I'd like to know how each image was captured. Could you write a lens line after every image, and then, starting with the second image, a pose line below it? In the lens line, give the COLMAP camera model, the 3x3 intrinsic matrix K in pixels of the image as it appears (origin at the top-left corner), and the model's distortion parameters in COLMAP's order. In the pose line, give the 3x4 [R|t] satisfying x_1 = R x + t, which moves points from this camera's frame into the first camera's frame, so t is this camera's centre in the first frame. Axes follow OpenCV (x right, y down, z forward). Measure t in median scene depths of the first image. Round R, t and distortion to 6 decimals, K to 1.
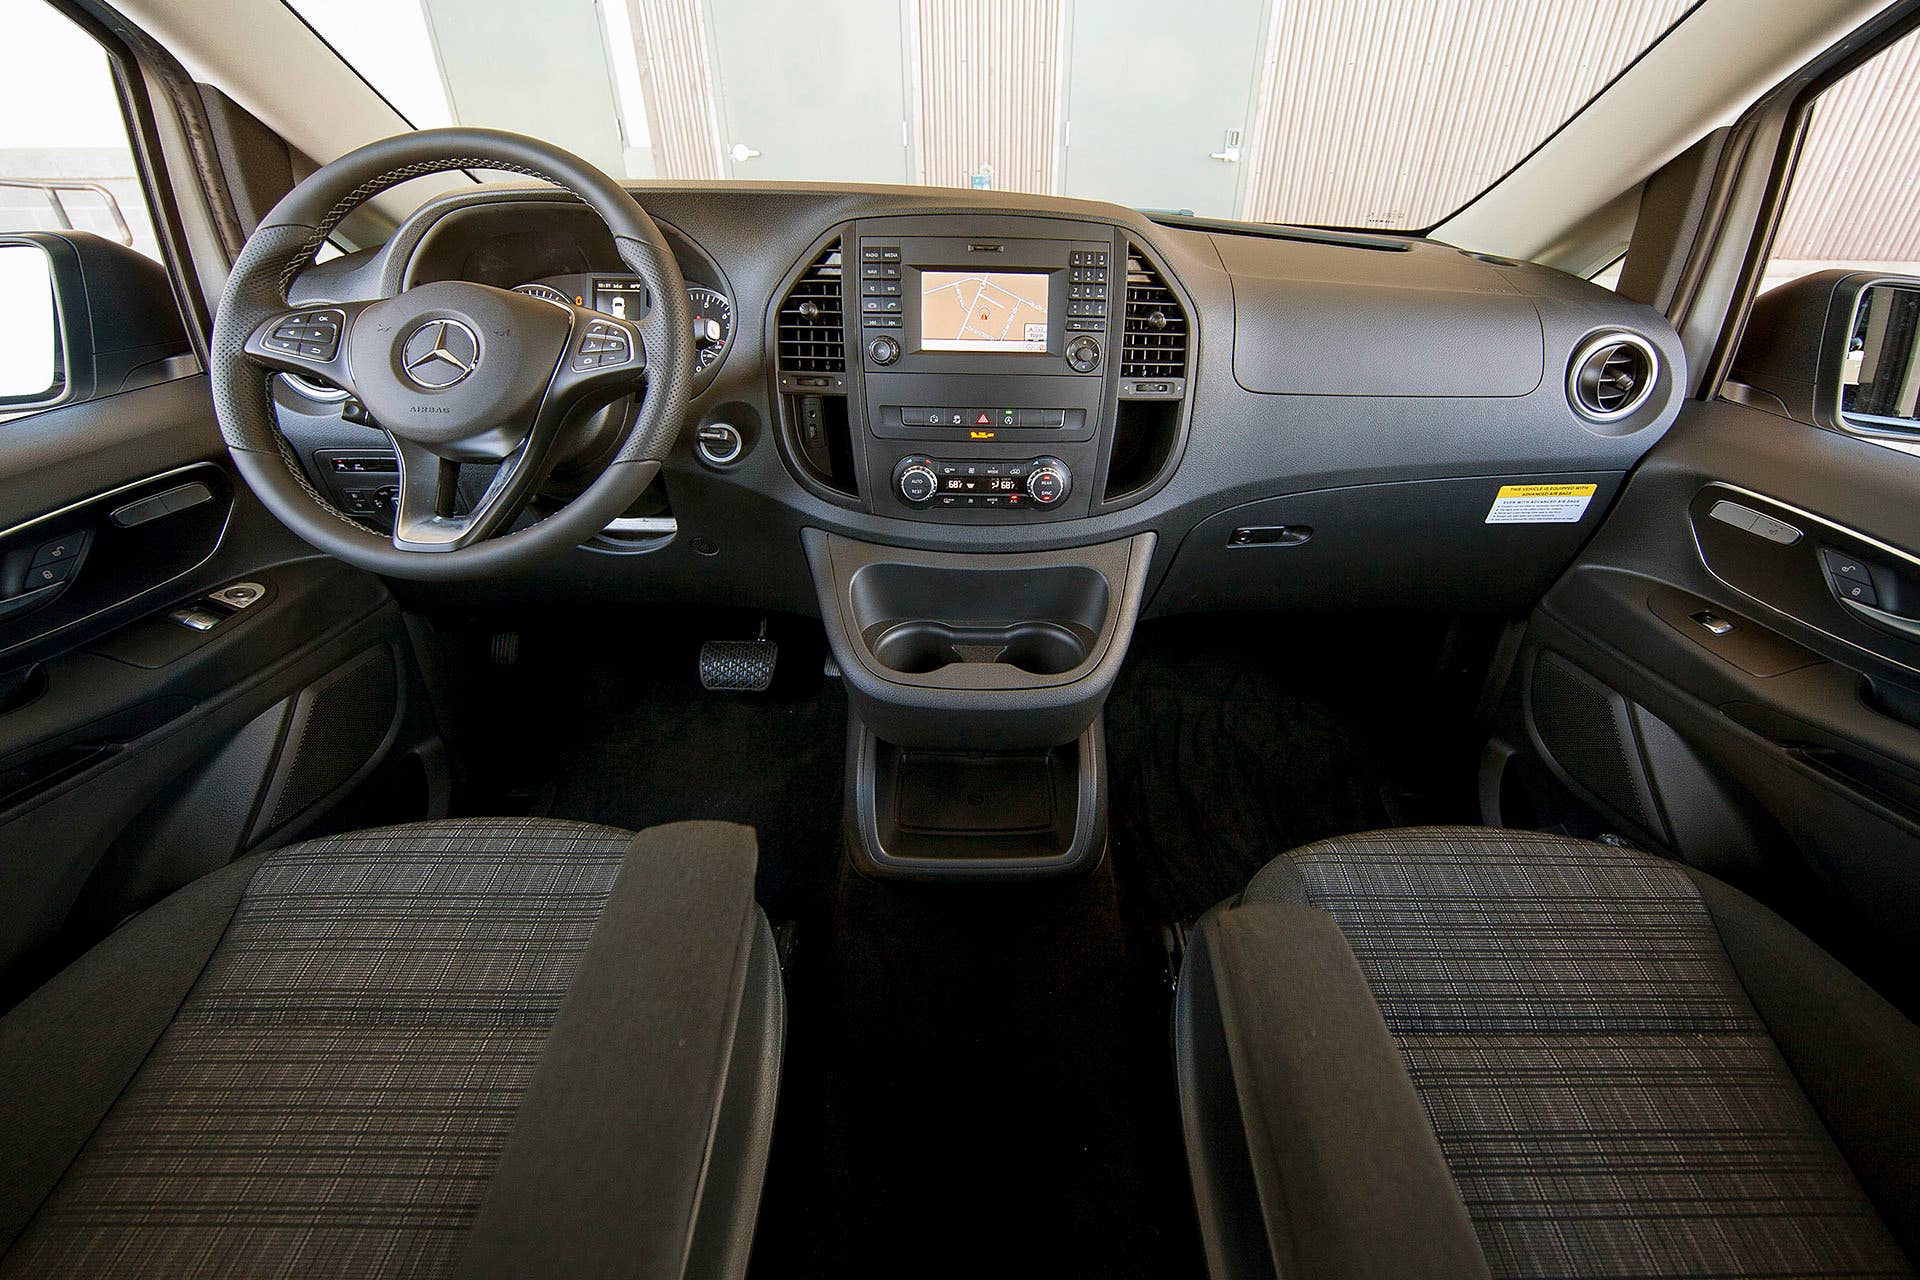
lens RADIAL K [[774.9, 0, 963.6], [0, 774.9, 523.9], [0, 0, 1]] dist [-0.001257, -0.000102]
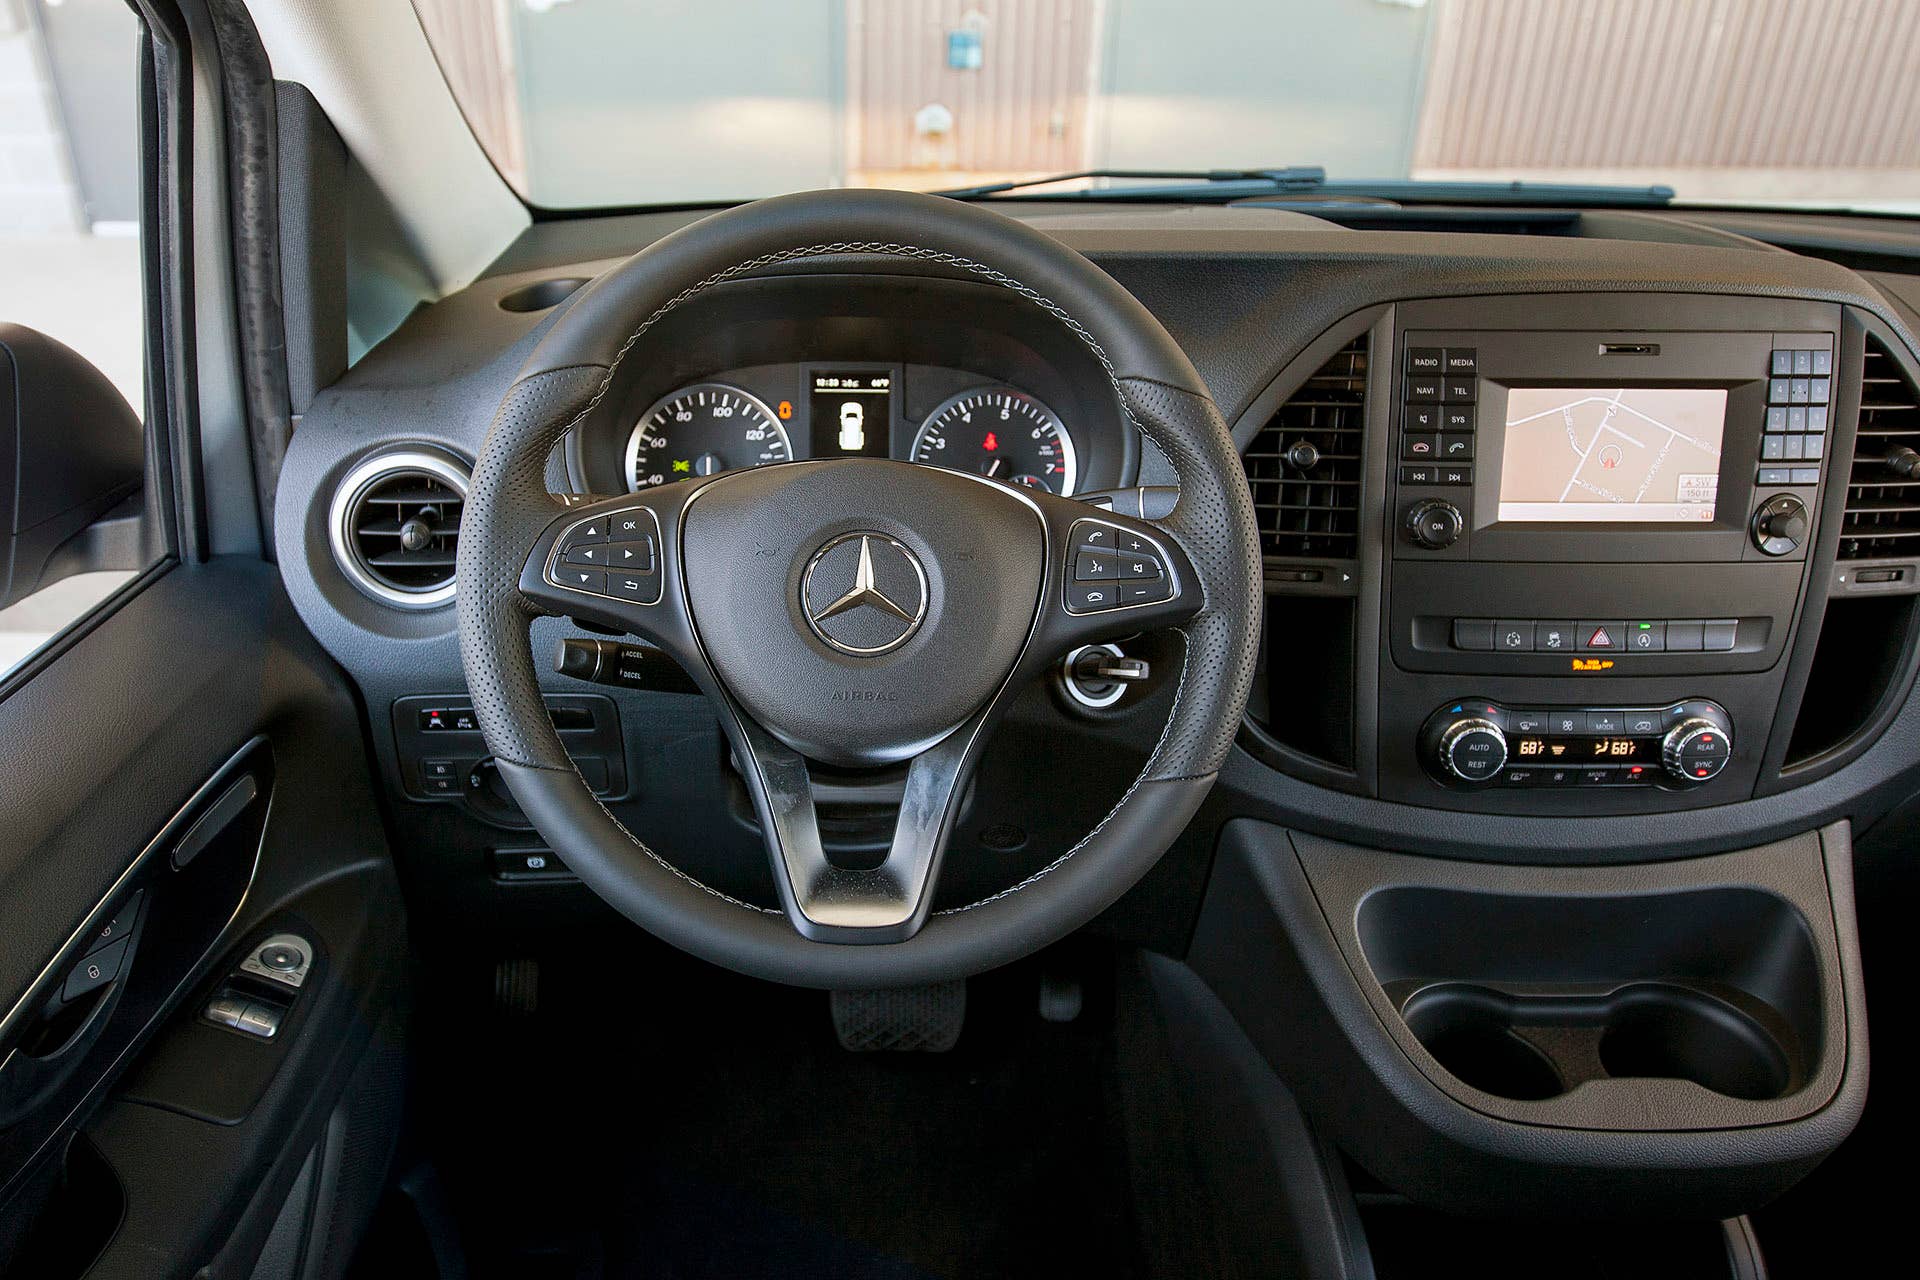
lens RADIAL K [[1385.3, 0, 868.1], [0, 1385.3, 590.8], [0, 0, 1]] dist [0.008754, 0.000836]
pose [[0.999950, -0.009939, -0.000528, -0.494782], [0.009920, 0.999532, -0.028941, -0.141387], [0.000816, 0.028935, 0.999581, -0.020157]]
